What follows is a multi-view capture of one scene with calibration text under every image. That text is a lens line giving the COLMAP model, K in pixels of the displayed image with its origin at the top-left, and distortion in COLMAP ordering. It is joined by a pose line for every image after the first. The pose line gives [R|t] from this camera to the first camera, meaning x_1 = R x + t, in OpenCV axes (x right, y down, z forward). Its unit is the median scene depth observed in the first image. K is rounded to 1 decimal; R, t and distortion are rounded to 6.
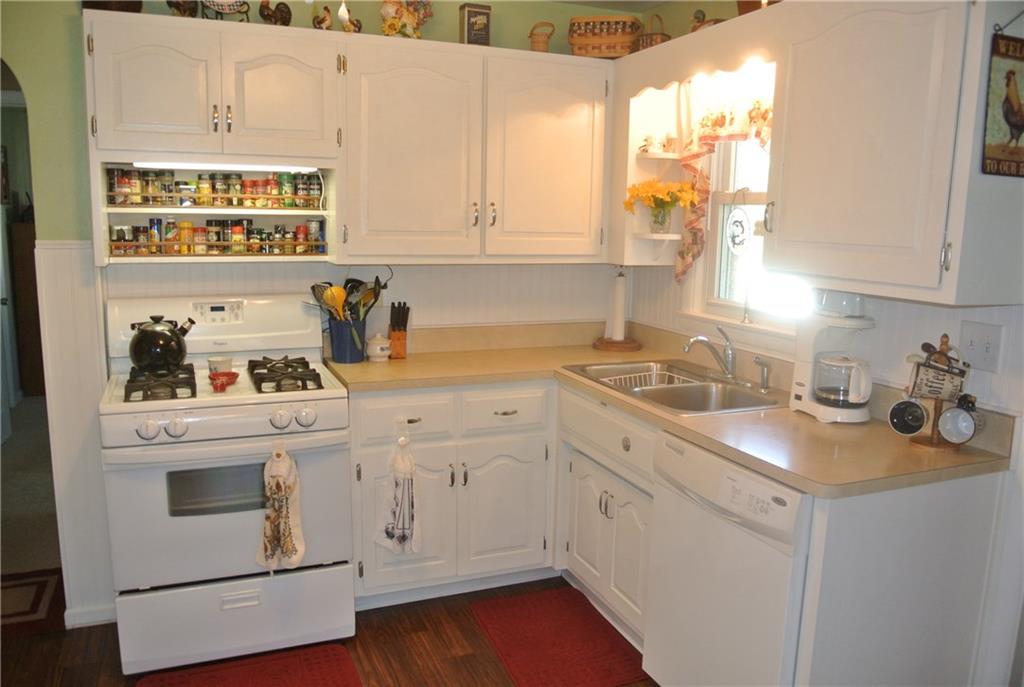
lens RADIAL K [[792.1, 0, 509.8], [0, 792.1, 359.3], [0, 0, 1]] dist [-0.096048, 0.044374]
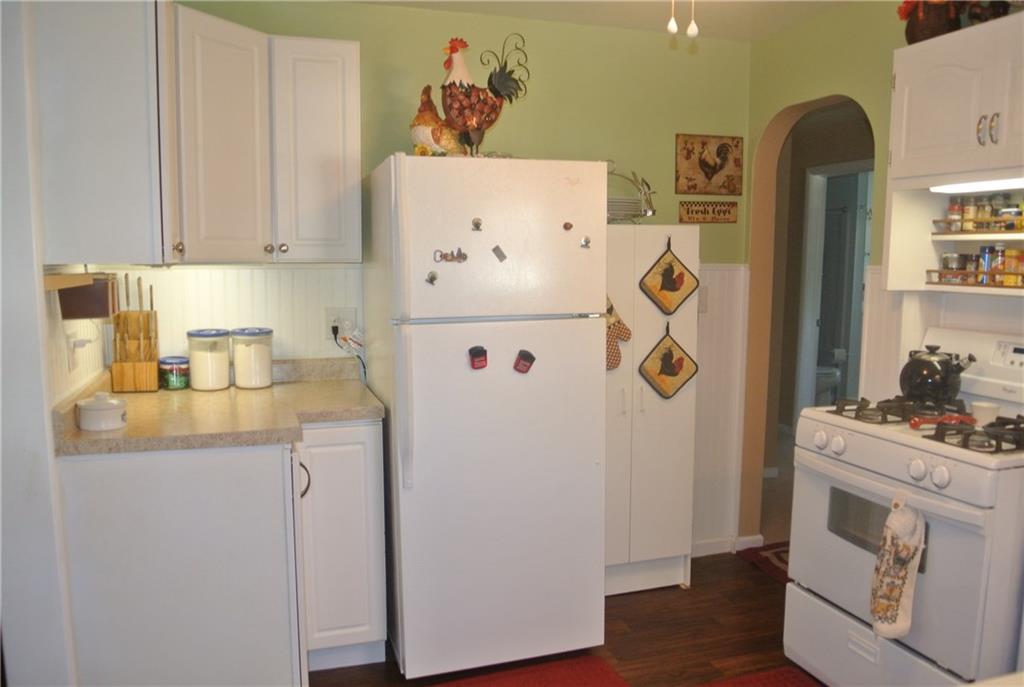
lens RADIAL K [[815.2, 0, 512.3], [0, 815.2, 357.7], [0, 0, 1]] dist [-0.001185, 0.000166]
pose [[-0.059549, 0.107296, -0.992442, 0.538914], [-0.181943, 0.976386, 0.116478, -0.059830], [0.981504, 0.187504, -0.038621, 0.491541]]
